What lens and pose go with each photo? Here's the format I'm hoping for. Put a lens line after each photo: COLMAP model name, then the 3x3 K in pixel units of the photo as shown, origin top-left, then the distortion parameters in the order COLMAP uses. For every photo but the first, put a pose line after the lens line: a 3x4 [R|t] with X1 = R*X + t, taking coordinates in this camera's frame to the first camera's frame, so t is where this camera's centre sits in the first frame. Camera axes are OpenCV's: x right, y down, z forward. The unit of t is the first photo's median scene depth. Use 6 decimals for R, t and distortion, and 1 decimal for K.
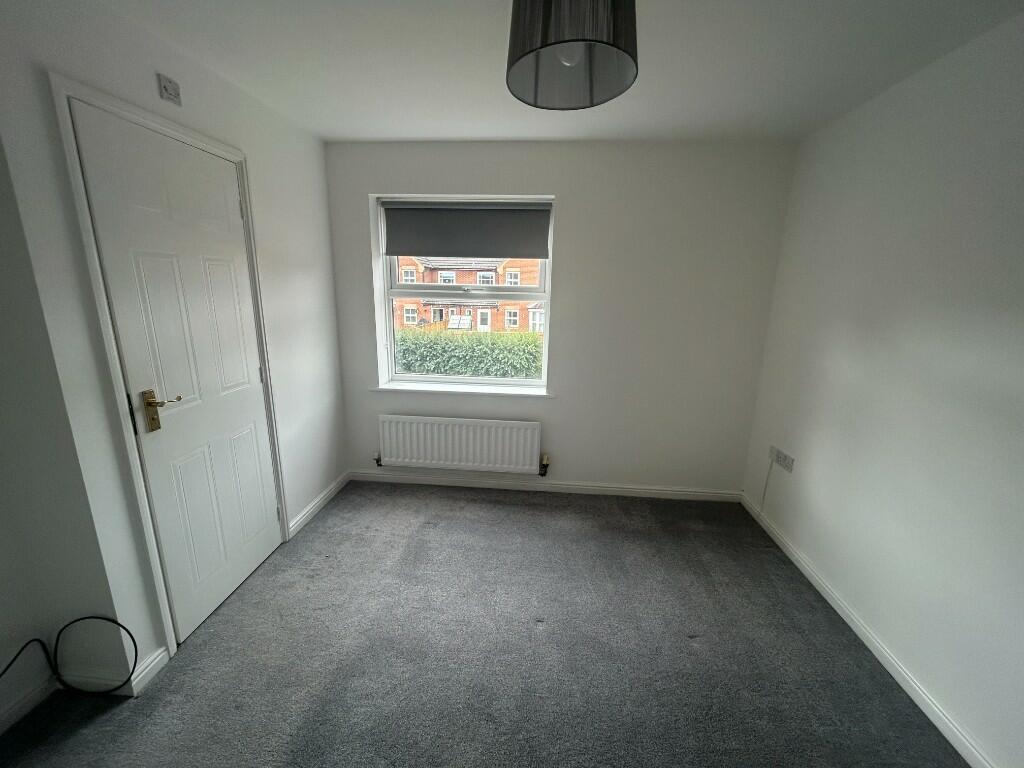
lens RADIAL K [[414.6, 0, 512.0], [0, 414.6, 384.0], [0, 0, 1]] dist [-0.001892, 0.000552]
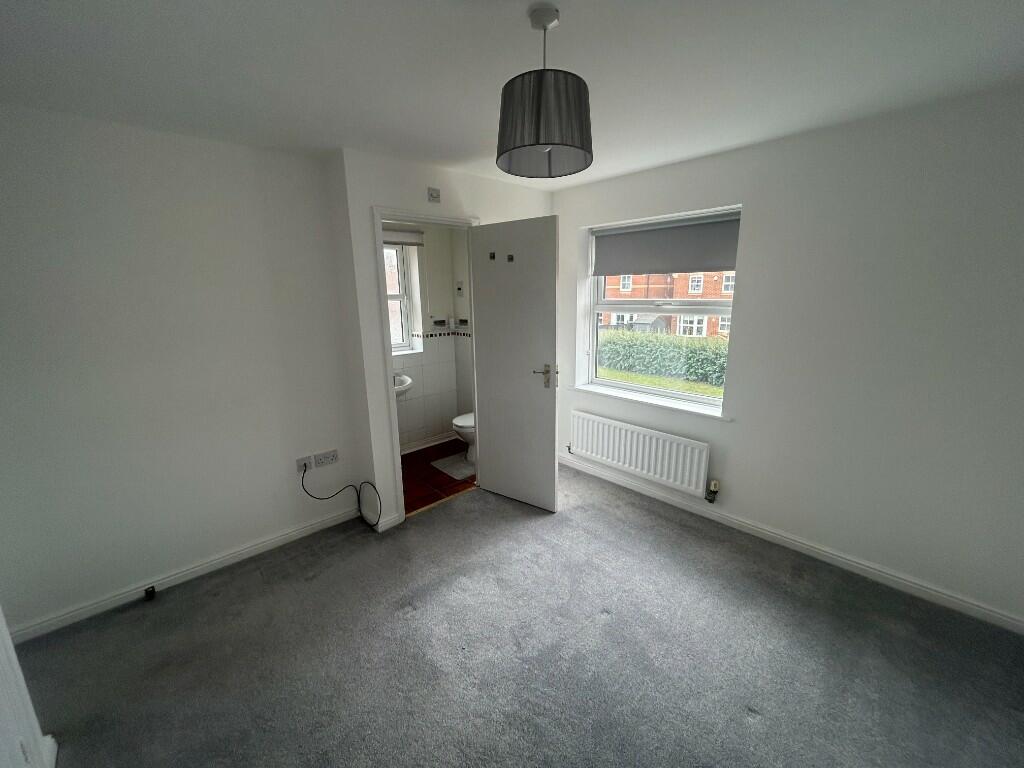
lens RADIAL K [[414.6, 0, 512.0], [0, 414.6, 384.0], [0, 0, 1]] dist [-0.001892, 0.000552]
pose [[0.739069, 0.116188, -0.663533, 0.345226], [-0.126083, 0.991465, 0.033175, -0.017995], [0.661725, 0.059142, 0.747411, -0.010964]]
